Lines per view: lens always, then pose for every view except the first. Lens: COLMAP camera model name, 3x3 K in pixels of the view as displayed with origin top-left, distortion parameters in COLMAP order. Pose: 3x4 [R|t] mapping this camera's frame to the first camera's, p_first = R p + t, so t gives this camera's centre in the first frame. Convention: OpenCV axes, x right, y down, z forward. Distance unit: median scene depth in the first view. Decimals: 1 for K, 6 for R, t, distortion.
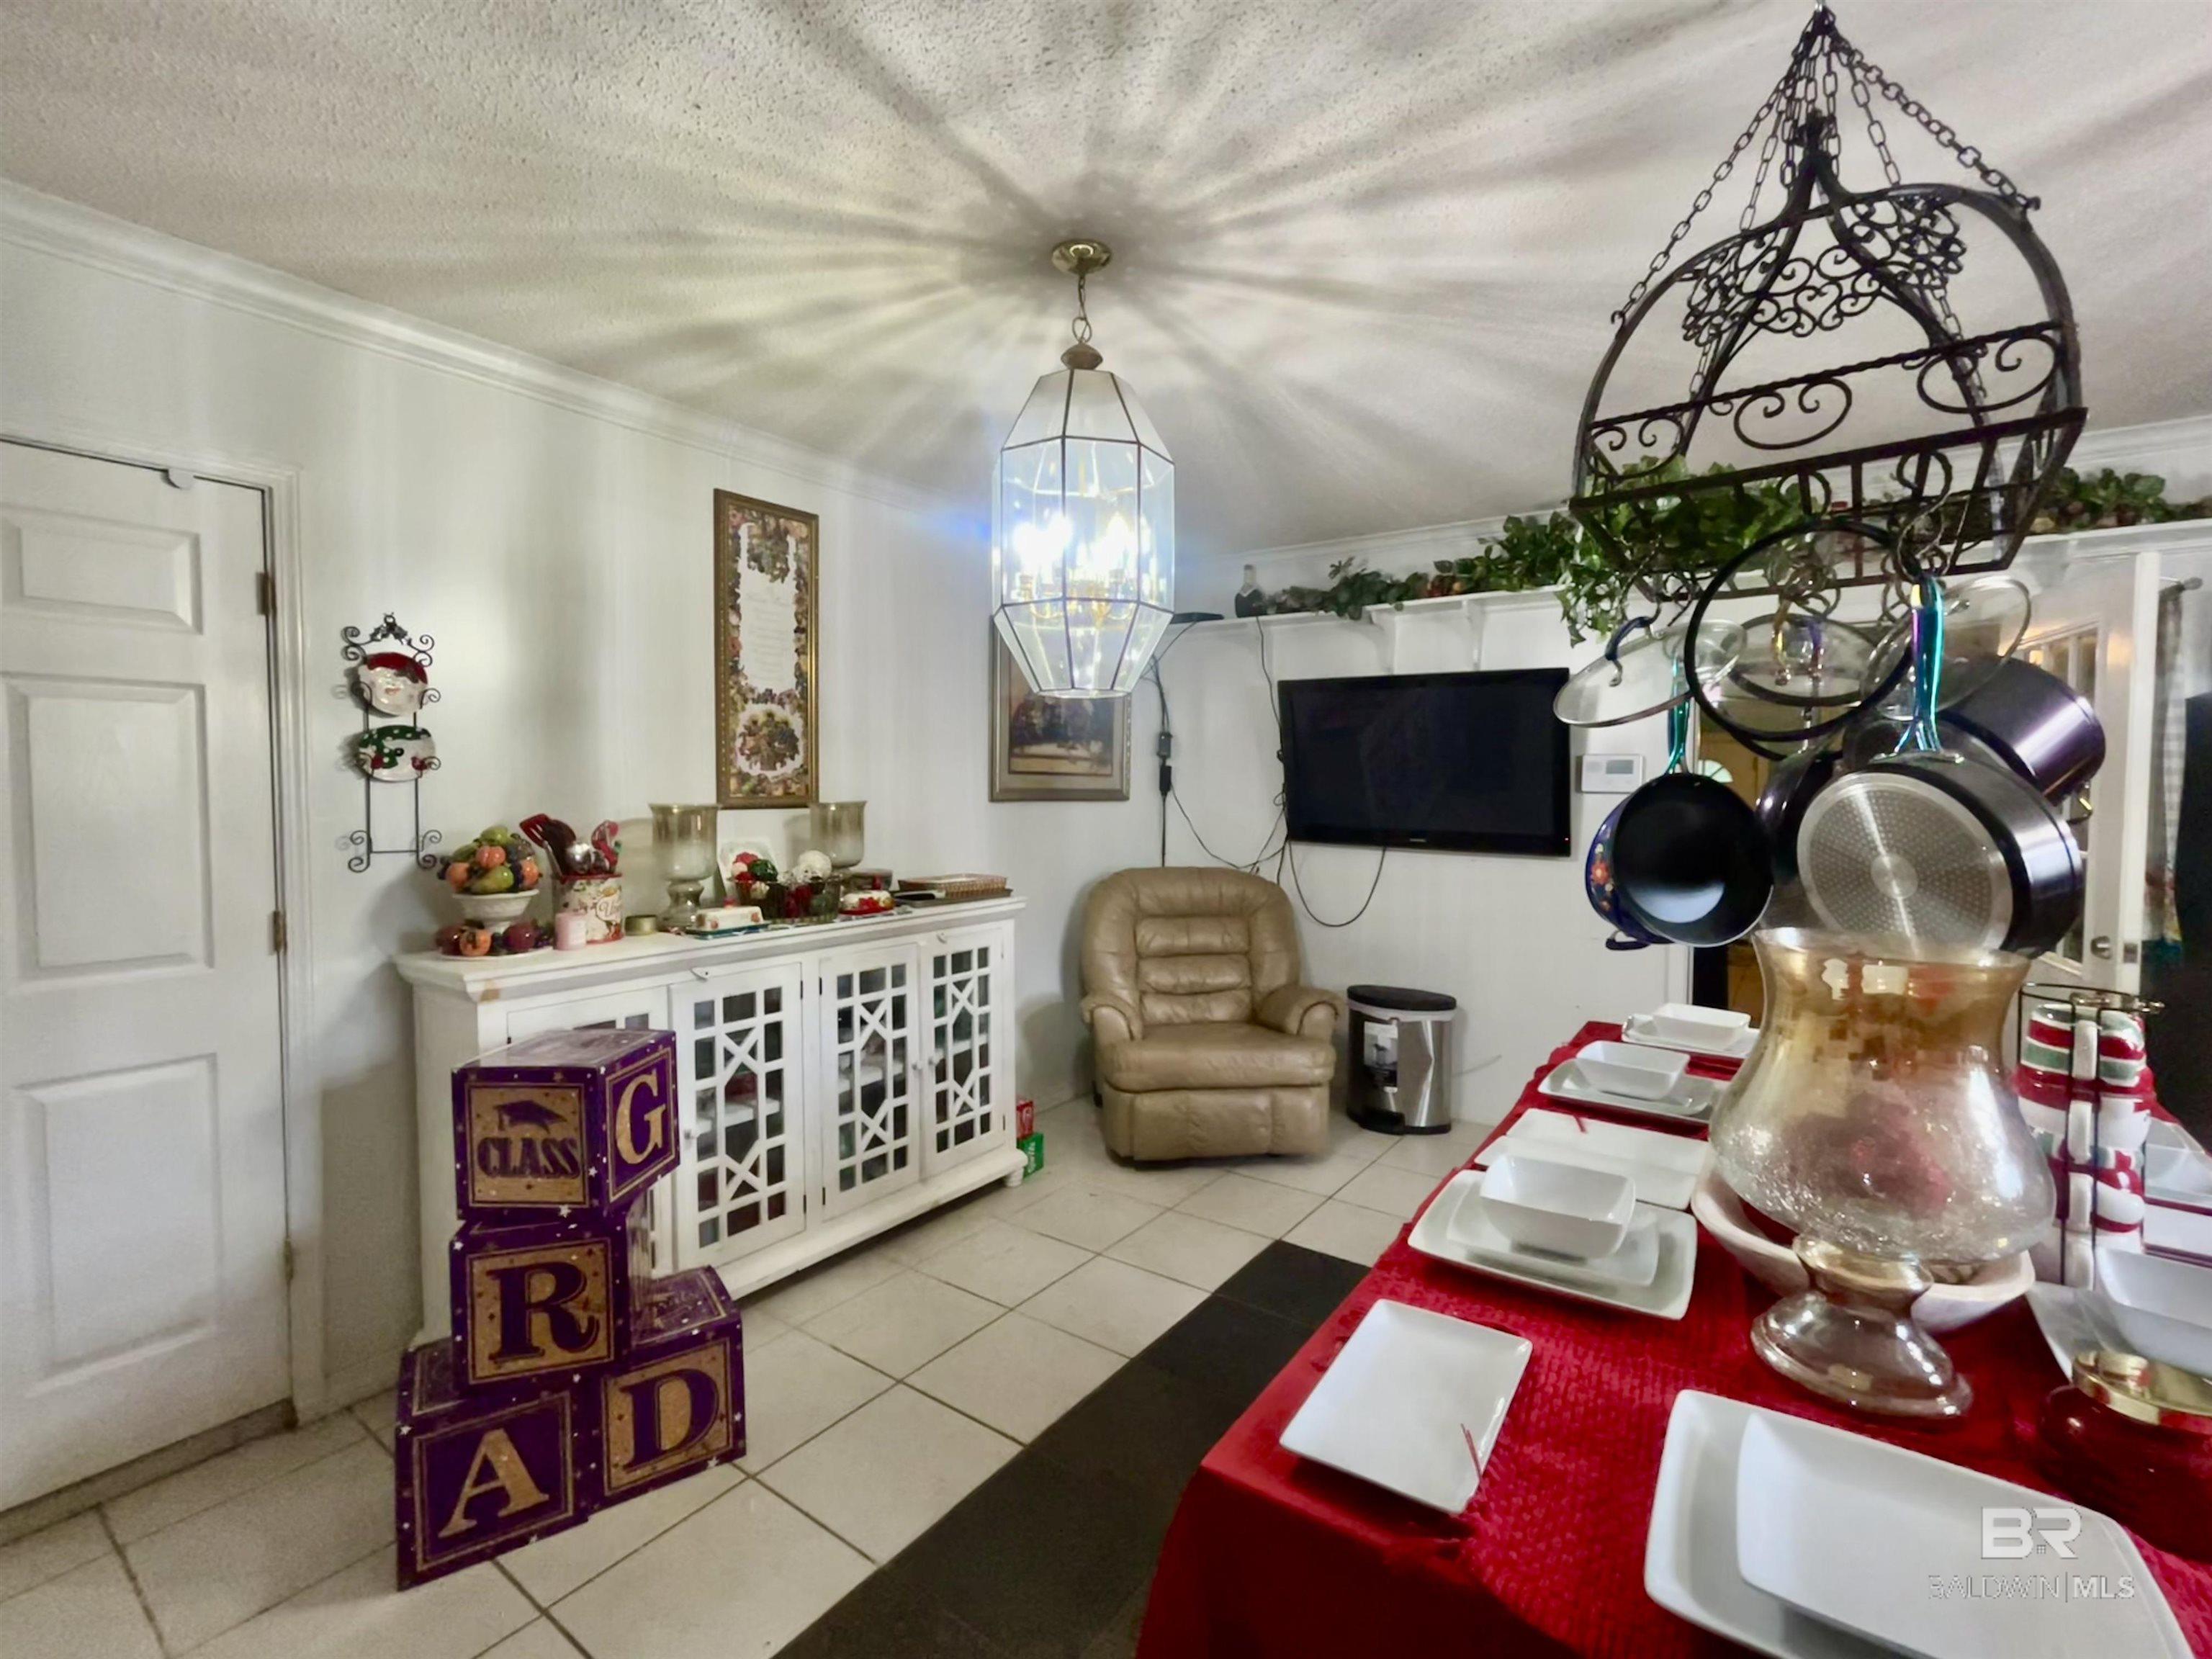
lens RADIAL K [[983.7, 0, 1109.8], [0, 983.7, 826.6], [0, 0, 1]] dist [-0.004806, 0.003717]
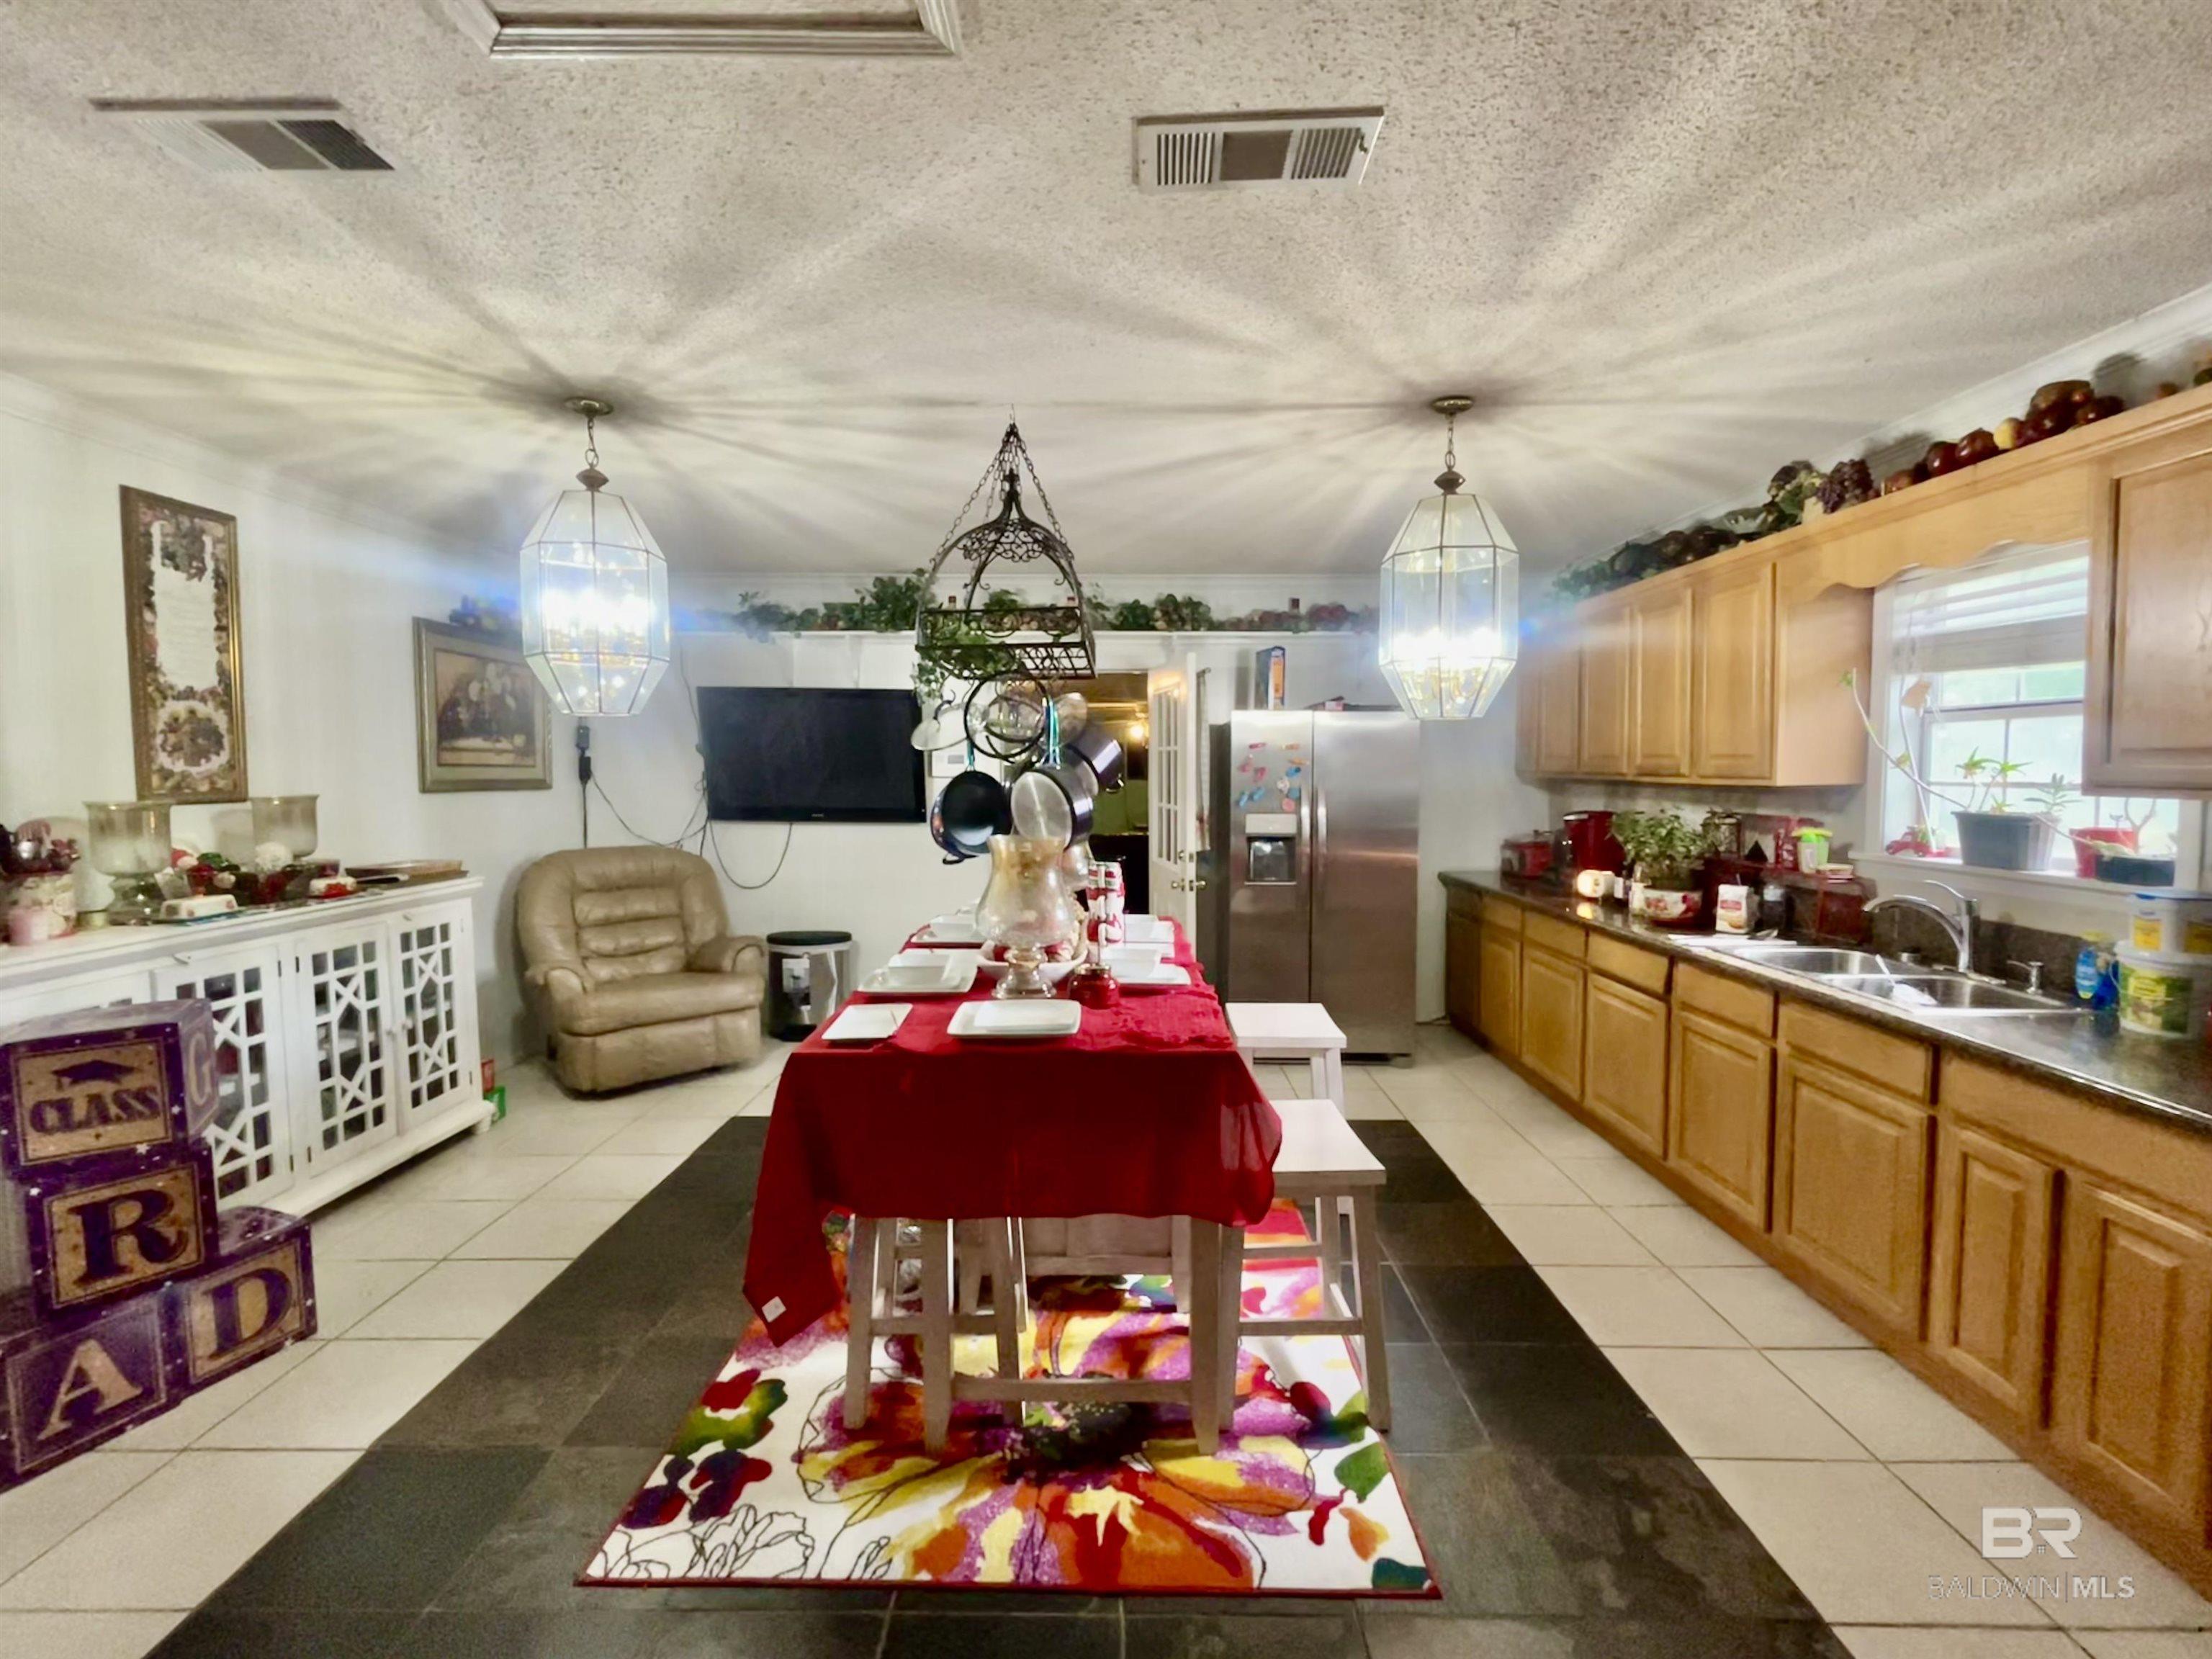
lens RADIAL K [[983.7, 0, 1109.8], [0, 983.7, 826.6], [0, 0, 1]] dist [-0.004806, 0.003717]
pose [[0.814302, -0.041284, 0.578972, -0.172554], [0.030979, 0.999137, 0.027673, 0.006127], [-0.579615, -0.004598, 0.814878, -0.387992]]
